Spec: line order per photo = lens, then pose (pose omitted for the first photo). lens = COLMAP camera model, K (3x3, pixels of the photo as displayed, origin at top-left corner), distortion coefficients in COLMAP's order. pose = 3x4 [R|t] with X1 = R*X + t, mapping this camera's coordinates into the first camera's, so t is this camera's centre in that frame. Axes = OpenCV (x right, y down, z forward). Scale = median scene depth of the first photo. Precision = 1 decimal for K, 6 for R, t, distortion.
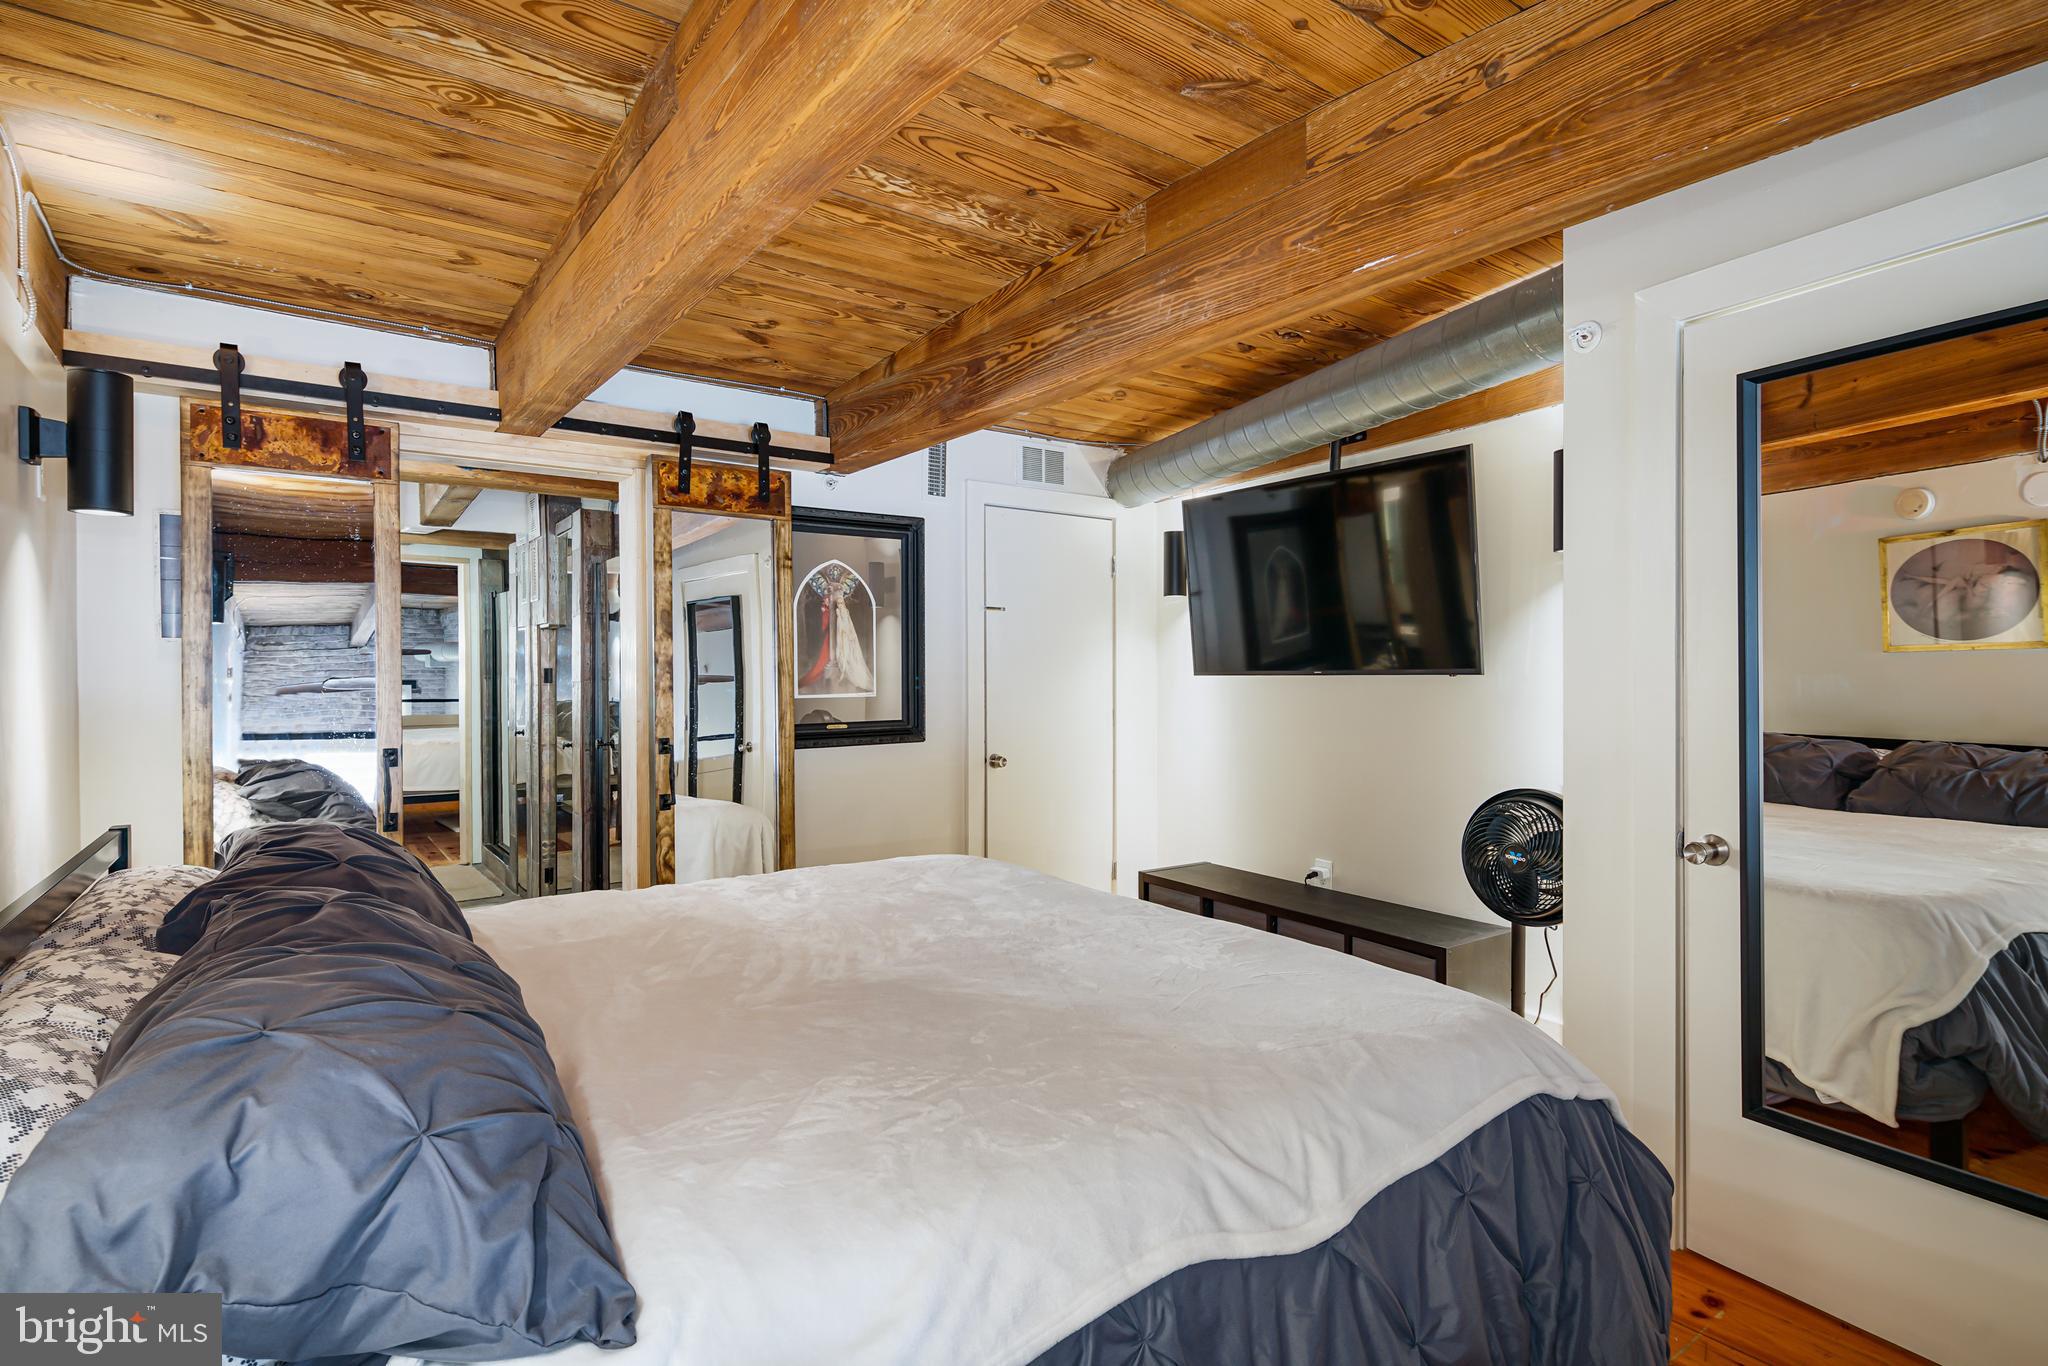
lens RADIAL K [[998.4, 0, 1022.3], [0, 998.4, 678.1], [0, 0, 1]] dist [-0.000280, -0.000110]
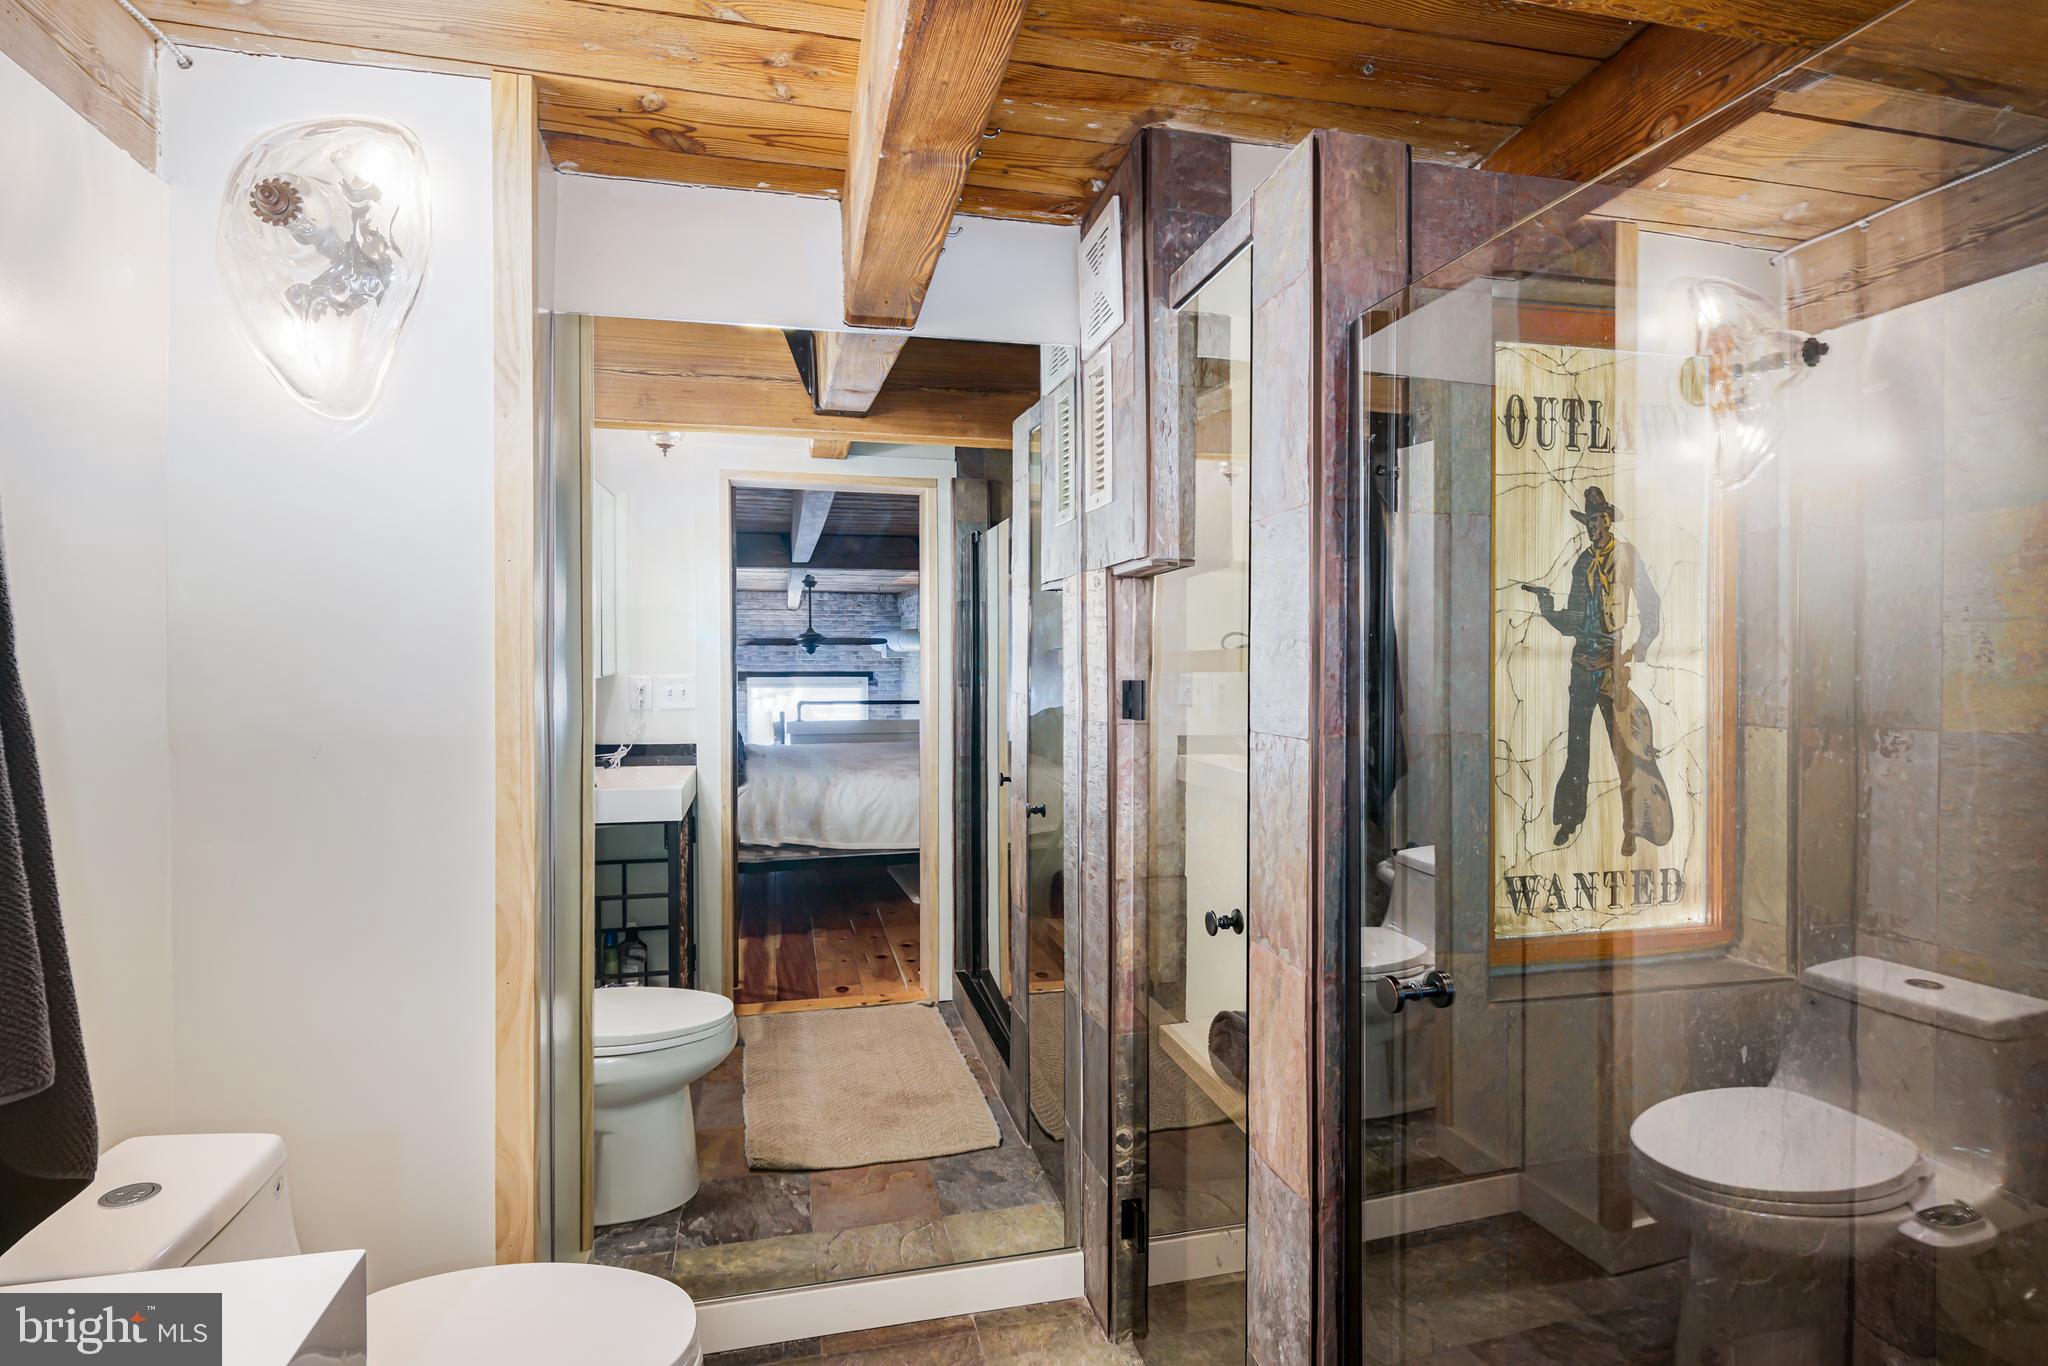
lens RADIAL K [[1005.7, 0, 1029.5], [0, 1005.7, 669.9], [0, 0, 1]] dist [0.002978, -0.004396]
pose [[0.921736, 0.008505, -0.387724, -0.274421], [-0.007053, 0.999962, 0.005166, -0.011714], [0.387753, -0.002027, 0.921761, 0.477126]]
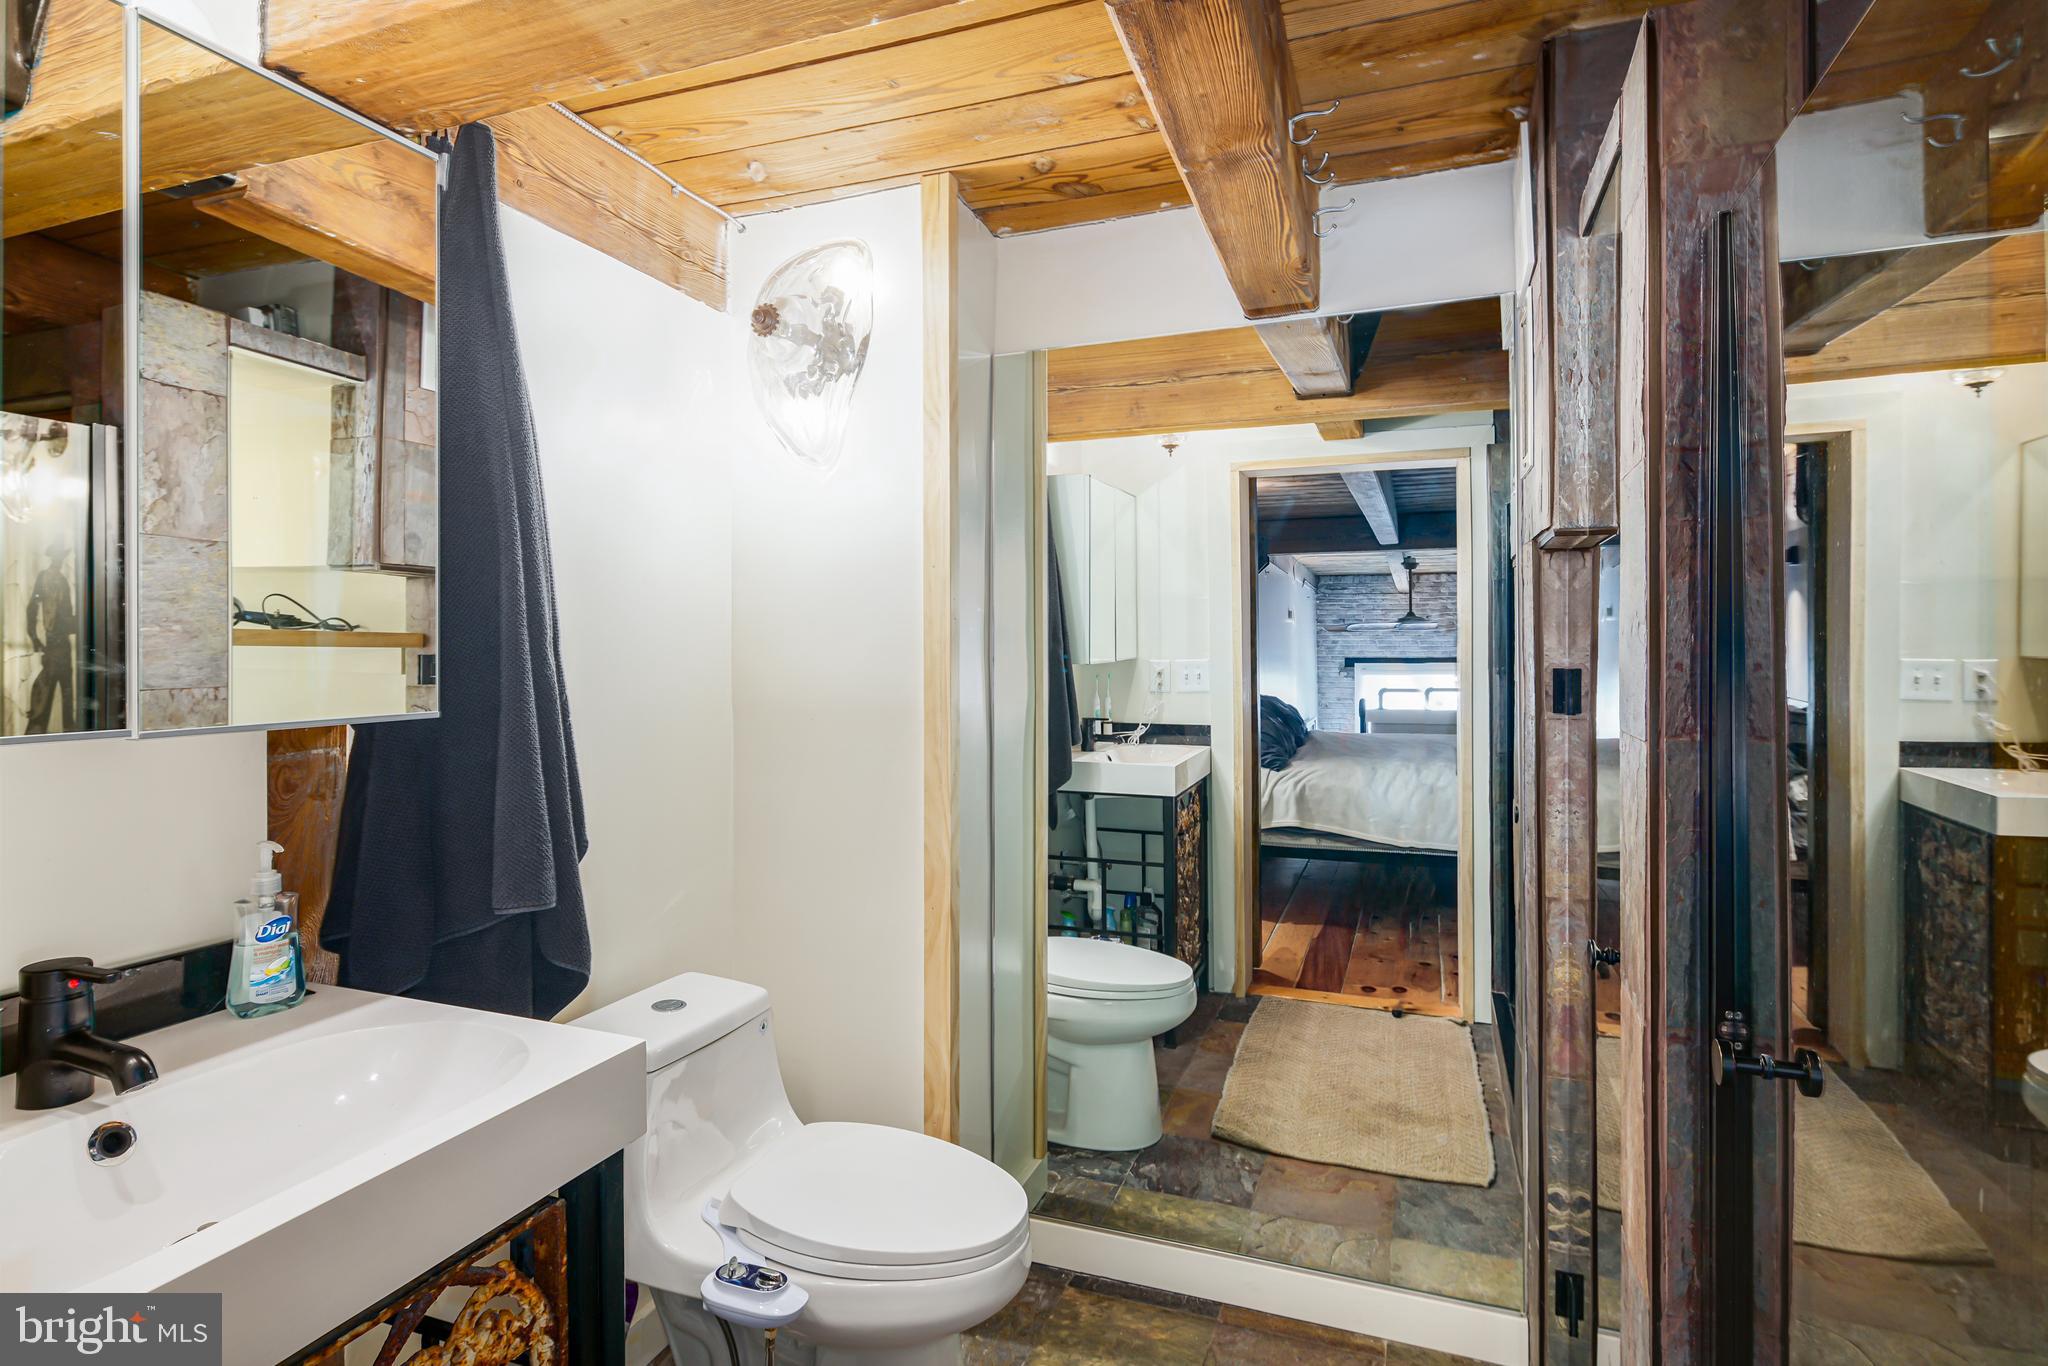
lens RADIAL K [[1025.2, 0, 1025.5], [0, 1025.2, 645.5], [0, 0, 1]] dist [0.001294, -0.000841]
pose [[0.554062, 0.003432, -0.832468, -0.220461], [-0.006785, 0.999977, -0.000393, -0.012305], [0.832448, 0.005866, 0.554072, 0.502248]]
